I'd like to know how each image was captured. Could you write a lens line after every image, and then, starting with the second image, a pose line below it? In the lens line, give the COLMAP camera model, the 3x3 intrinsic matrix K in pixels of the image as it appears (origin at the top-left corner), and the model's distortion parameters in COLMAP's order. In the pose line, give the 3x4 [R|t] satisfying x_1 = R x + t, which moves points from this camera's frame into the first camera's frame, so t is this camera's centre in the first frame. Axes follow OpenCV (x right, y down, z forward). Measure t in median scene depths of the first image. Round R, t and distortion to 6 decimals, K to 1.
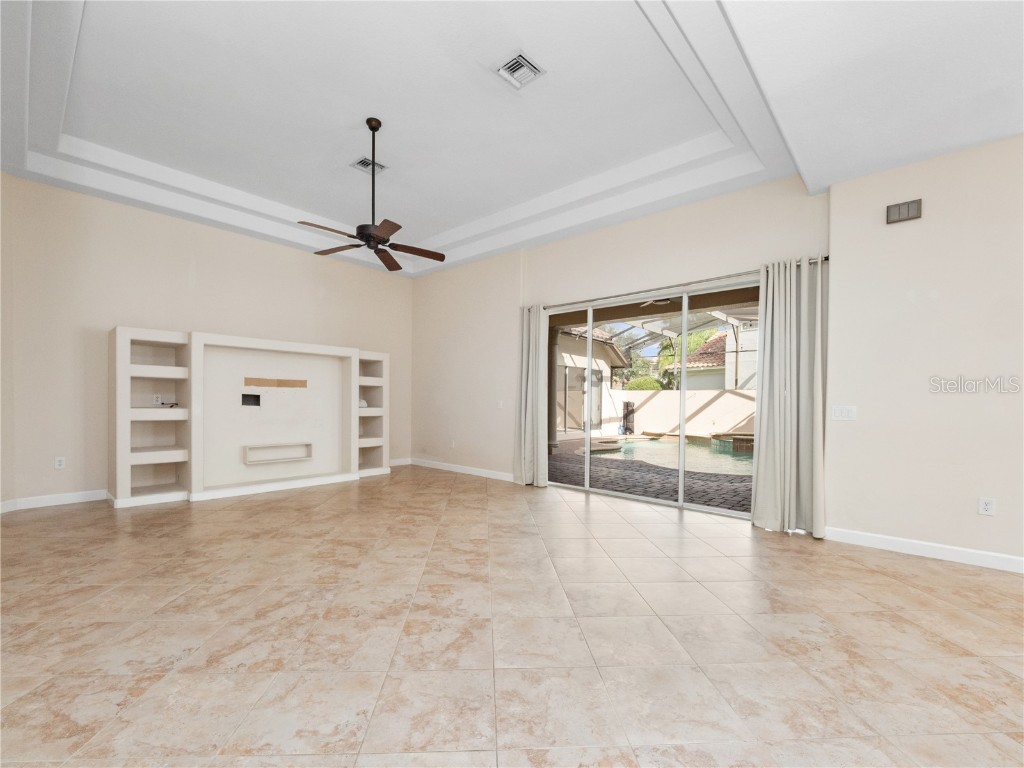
lens RADIAL K [[436.0, 0, 508.4], [0, 436.0, 411.4], [0, 0, 1]] dist [0.002493, -0.000463]
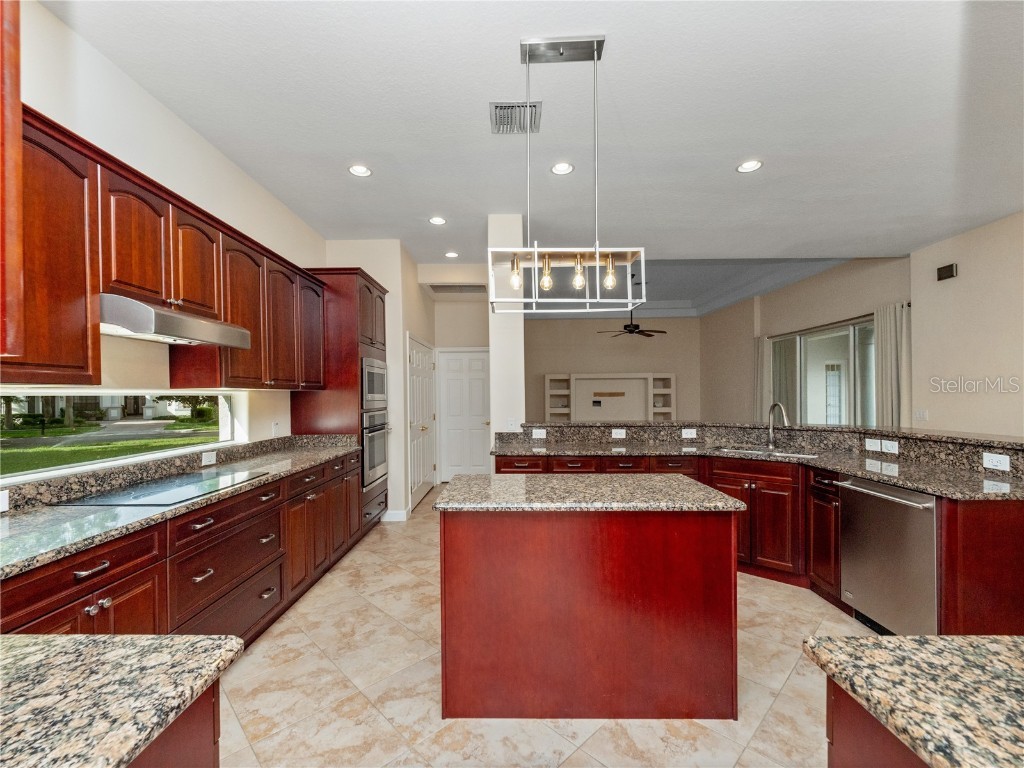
lens RADIAL K [[439.4, 0, 509.8], [0, 439.4, 384.0], [0, 0, 1]] dist [0.016193, -0.014843]
pose [[0.659061, -0.035793, -0.751237, 0.789511], [-0.000222, 0.998858, -0.047786, -0.024594], [0.752089, 0.031661, 0.658301, -0.739000]]
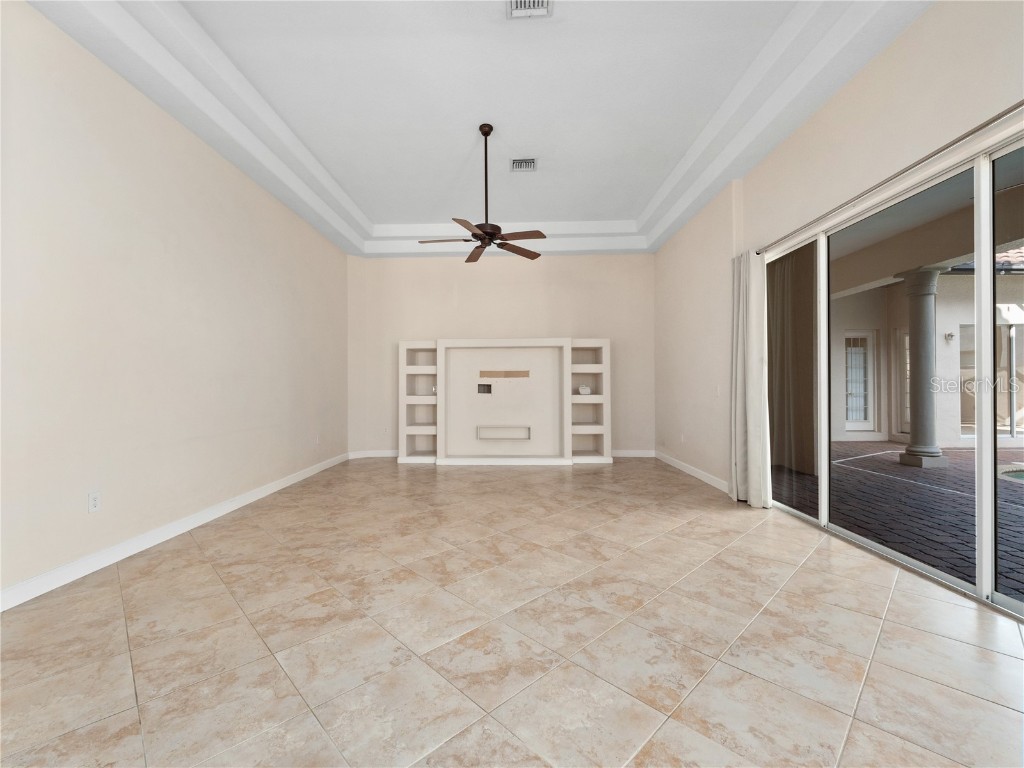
lens RADIAL K [[432.5, 0, 508.3], [0, 432.5, 388.4], [0, 0, 1]] dist [0.009060, -0.005052]
pose [[0.651089, -0.014425, -0.758865, 0.460019], [-0.003747, 0.999746, -0.022219, -0.001362], [0.758992, 0.017310, 0.650869, 0.317029]]
